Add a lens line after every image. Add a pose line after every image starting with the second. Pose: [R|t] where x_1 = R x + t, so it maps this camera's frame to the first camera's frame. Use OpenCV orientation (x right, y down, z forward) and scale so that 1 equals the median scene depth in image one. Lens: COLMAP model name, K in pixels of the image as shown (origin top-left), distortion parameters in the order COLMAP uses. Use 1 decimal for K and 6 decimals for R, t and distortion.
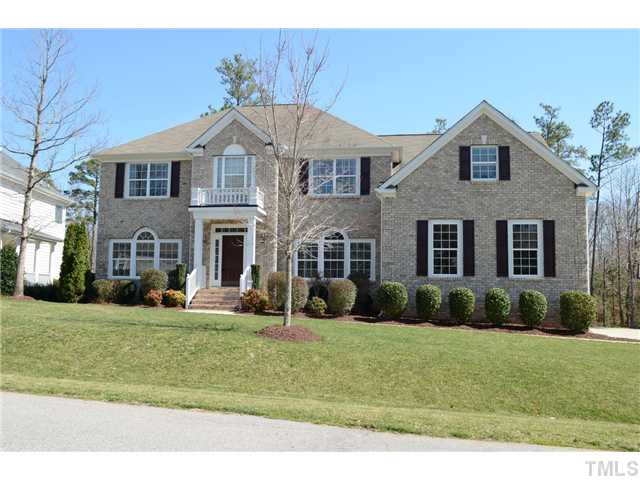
lens RADIAL K [[524.7, 0, 320.0], [0, 524.7, 240.0], [0, 0, 1]] dist [-0.050615, -0.003608]
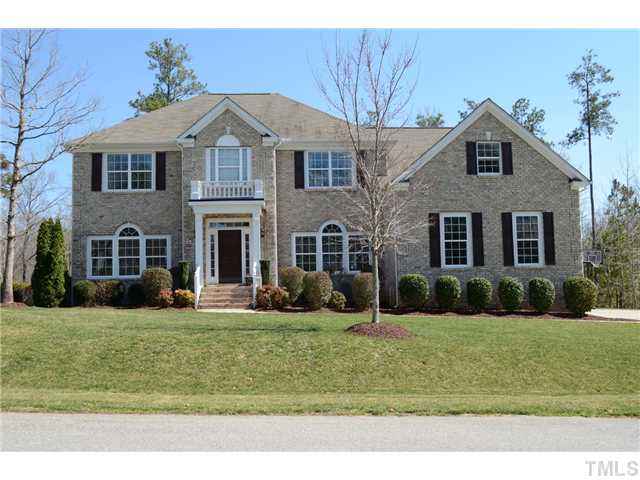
lens RADIAL K [[524.7, 0, 320.0], [0, 524.7, 240.0], [0, 0, 1]] dist [-0.050615, -0.003608]
pose [[0.982377, -0.019110, 0.185932, -0.204171], [0.015493, 0.999662, 0.020885, -0.009172], [-0.186268, -0.017636, 0.982341, 0.026190]]
